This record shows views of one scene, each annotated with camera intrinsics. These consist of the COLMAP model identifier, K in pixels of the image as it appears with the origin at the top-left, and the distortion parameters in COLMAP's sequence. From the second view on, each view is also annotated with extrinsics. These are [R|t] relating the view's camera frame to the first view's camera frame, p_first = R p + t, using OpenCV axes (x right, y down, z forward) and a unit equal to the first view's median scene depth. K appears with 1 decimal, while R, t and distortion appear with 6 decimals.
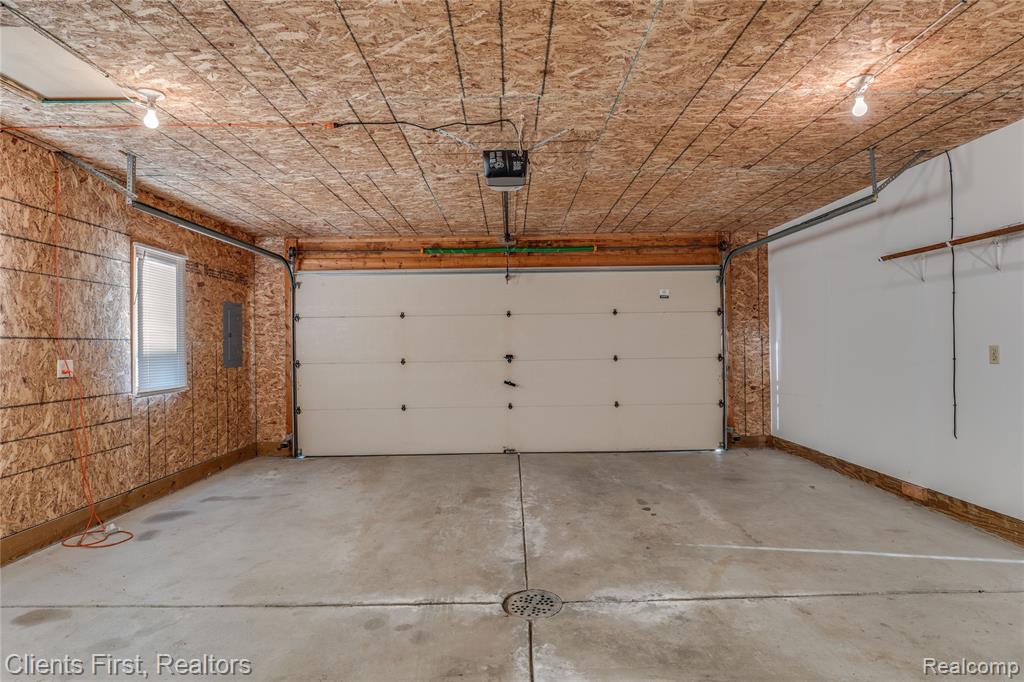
lens RADIAL K [[542.8, 0, 512.0], [0, 542.8, 341.0], [0, 0, 1]] dist [-0.000974, -0.000465]
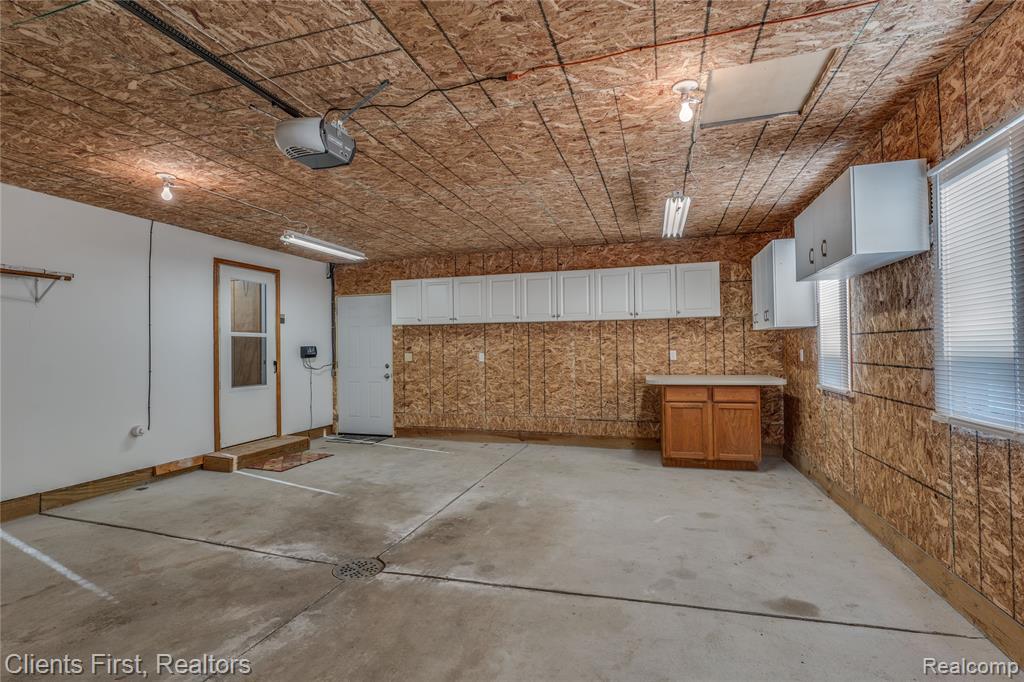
lens RADIAL K [[483.5, 0, 512.0], [0, 483.5, 341.0], [0, 0, 1]] dist [0.000102, 0.000014]
pose [[-0.954174, 0.029775, 0.297767, -0.609208], [0.022698, 0.999372, -0.027195, 0.021338], [-0.298390, -0.019190, -0.954251, 1.906842]]
